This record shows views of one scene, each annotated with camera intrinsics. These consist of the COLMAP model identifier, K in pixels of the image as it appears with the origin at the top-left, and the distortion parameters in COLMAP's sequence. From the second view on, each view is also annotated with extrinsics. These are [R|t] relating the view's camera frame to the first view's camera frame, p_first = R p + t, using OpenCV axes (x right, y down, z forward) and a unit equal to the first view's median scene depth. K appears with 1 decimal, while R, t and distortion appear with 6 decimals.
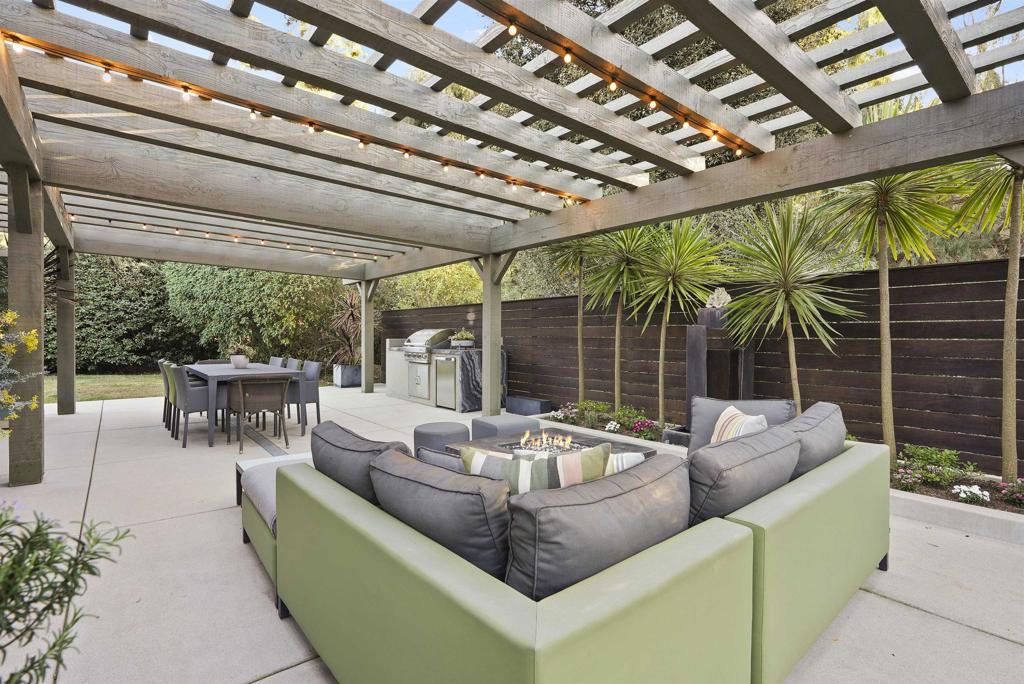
lens RADIAL K [[486.8, 0, 509.8], [0, 486.8, 343.3], [0, 0, 1]] dist [-0.008502, 0.001458]
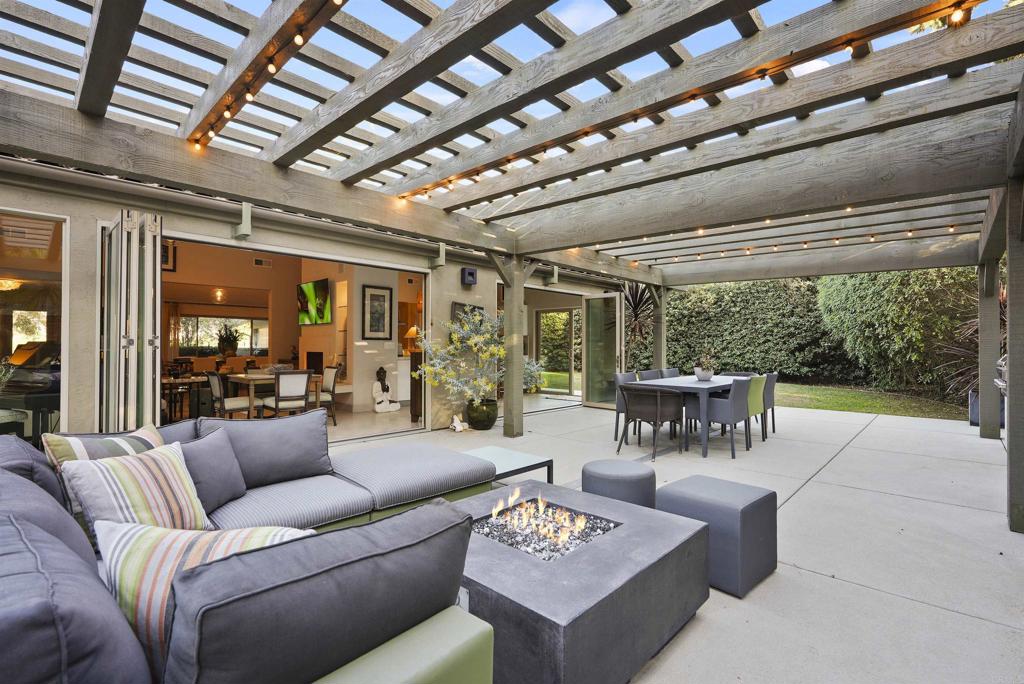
lens RADIAL K [[463.9, 0, 515.5], [0, 463.9, 343.9], [0, 0, 1]] dist [-0.008092, 0.000686]
pose [[0.141249, -0.009934, -0.989924, 0.277513], [-0.017827, 0.999762, -0.012576, -0.004862], [0.989814, 0.019424, 0.141038, 0.366235]]
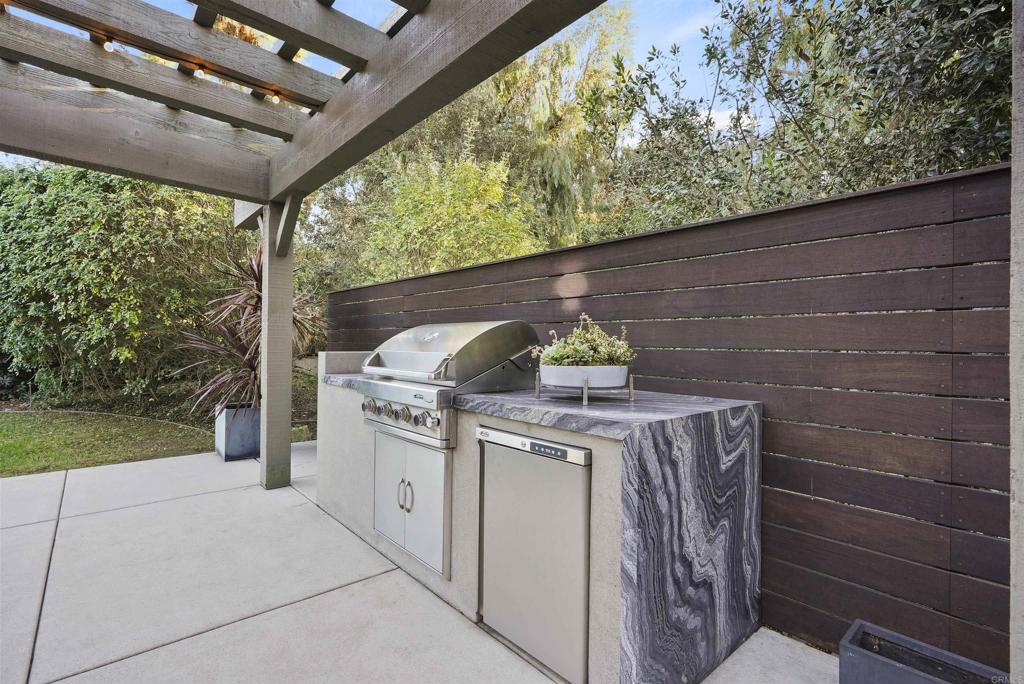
lens RADIAL K [[486.8, 0, 514.4], [0, 486.8, 341.4], [0, 0, 1]] dist [-0.008502, 0.001458]
pose [[0.998890, 0.006817, 0.046618, -0.145059], [-0.005928, 0.999799, -0.019167, -0.012610], [-0.046739, 0.018870, 0.998729, 0.737645]]
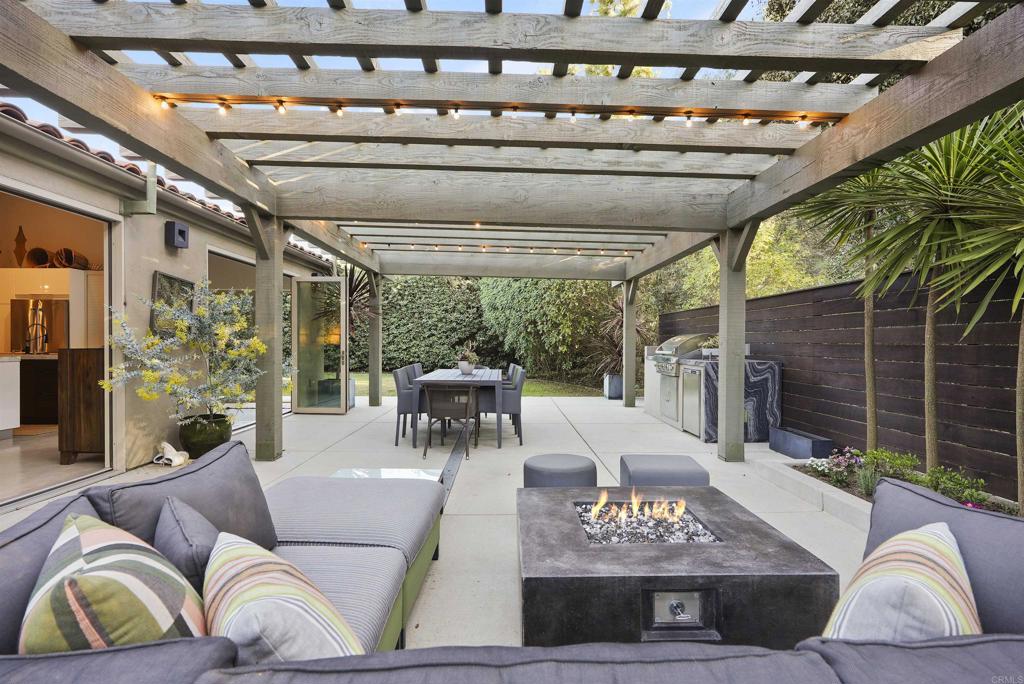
lens RADIAL K [[513.6, 0, 512.0], [0, 513.6, 348.0], [0, 0, 1]] dist [-0.007157, 0.001559]
pose [[0.787350, 0.005412, -0.616482, 0.145588], [-0.009723, 0.999946, -0.003639, -0.000251], [0.616429, 0.008860, 0.787360, 0.161715]]
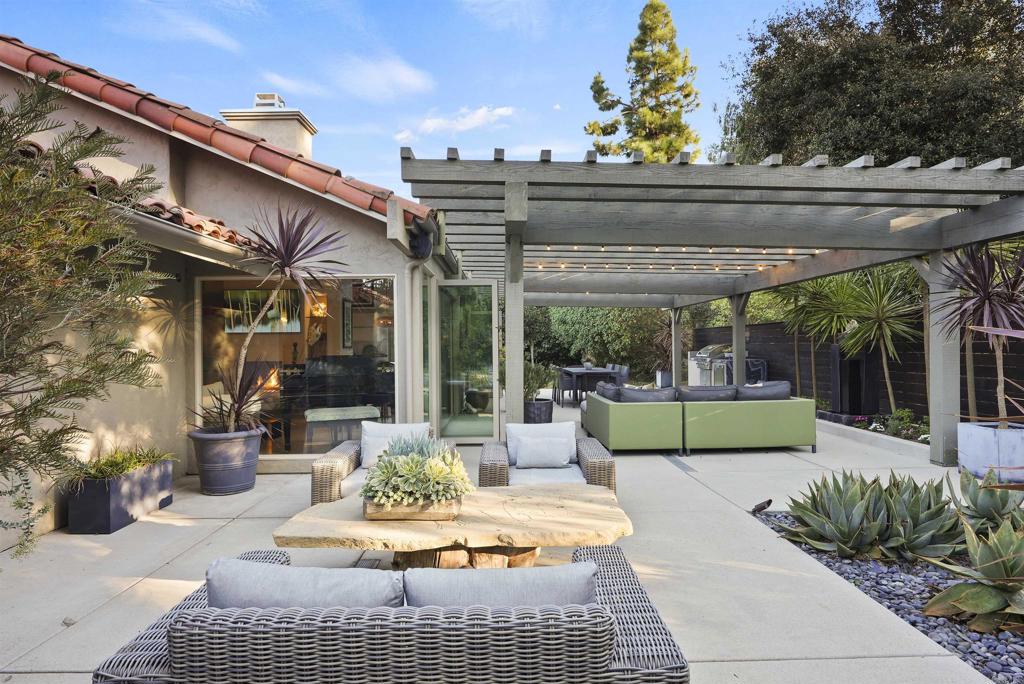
lens RADIAL K [[567.8, 0, 520.5], [0, 567.8, 342.3], [0, 0, 1]] dist [-0.005793, -0.000229]
pose [[0.790535, -0.014165, -0.612253, 0.400140], [0.001291, 0.999769, -0.021463, -0.002378], [0.612416, 0.016176, 0.790370, -0.609803]]
